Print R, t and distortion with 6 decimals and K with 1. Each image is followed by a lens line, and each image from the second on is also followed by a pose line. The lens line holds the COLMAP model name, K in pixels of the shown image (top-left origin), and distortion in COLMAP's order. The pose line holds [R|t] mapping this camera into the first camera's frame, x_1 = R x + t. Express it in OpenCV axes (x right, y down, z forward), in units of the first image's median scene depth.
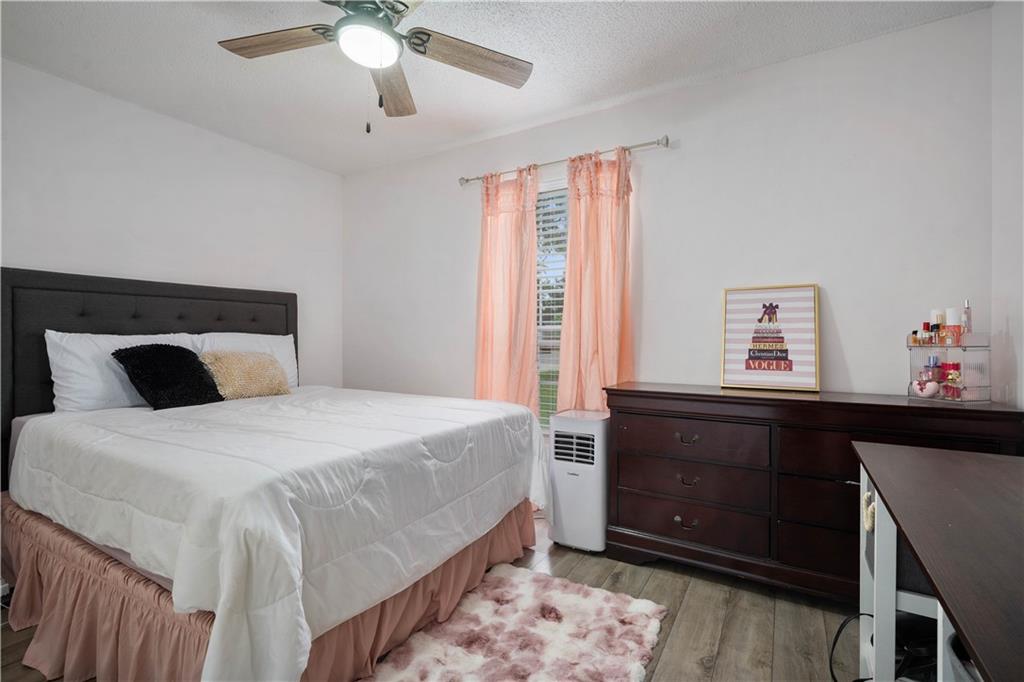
lens RADIAL K [[450.2, 0, 516.0], [0, 450.2, 340.5], [0, 0, 1]] dist [-0.009564, 0.000525]
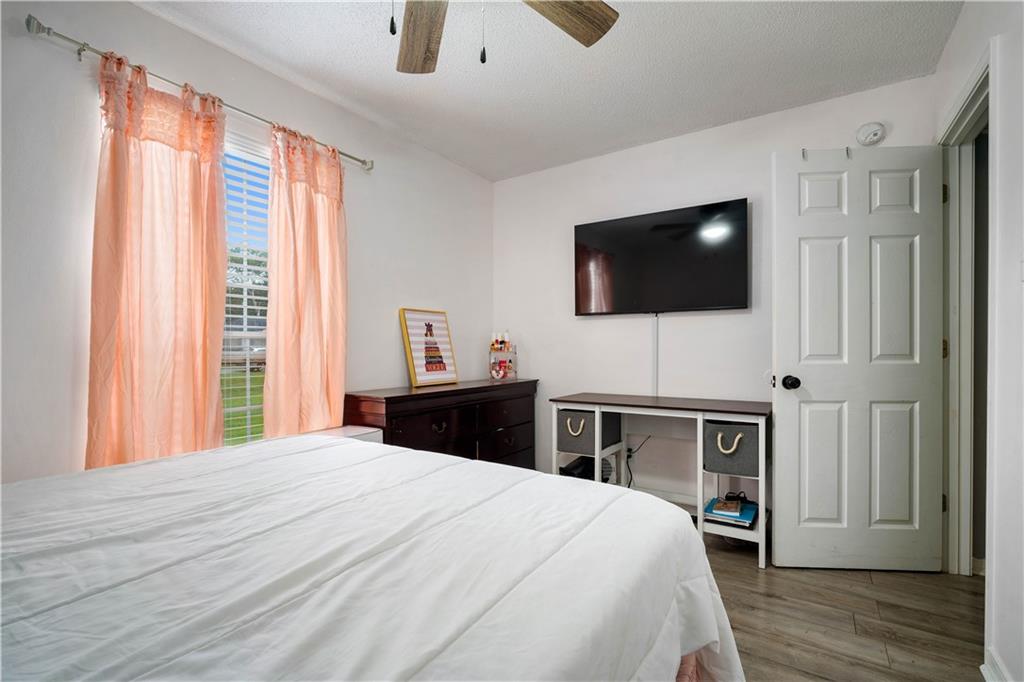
lens RADIAL K [[450.2, 0, 516.0], [0, 450.2, 340.5], [0, 0, 1]] dist [-0.009564, 0.000525]
pose [[0.045077, 0.011502, 0.998917, -0.817144], [0.004777, 0.999920, -0.011729, -0.011055], [-0.998972, 0.005301, 0.045018, 0.676394]]
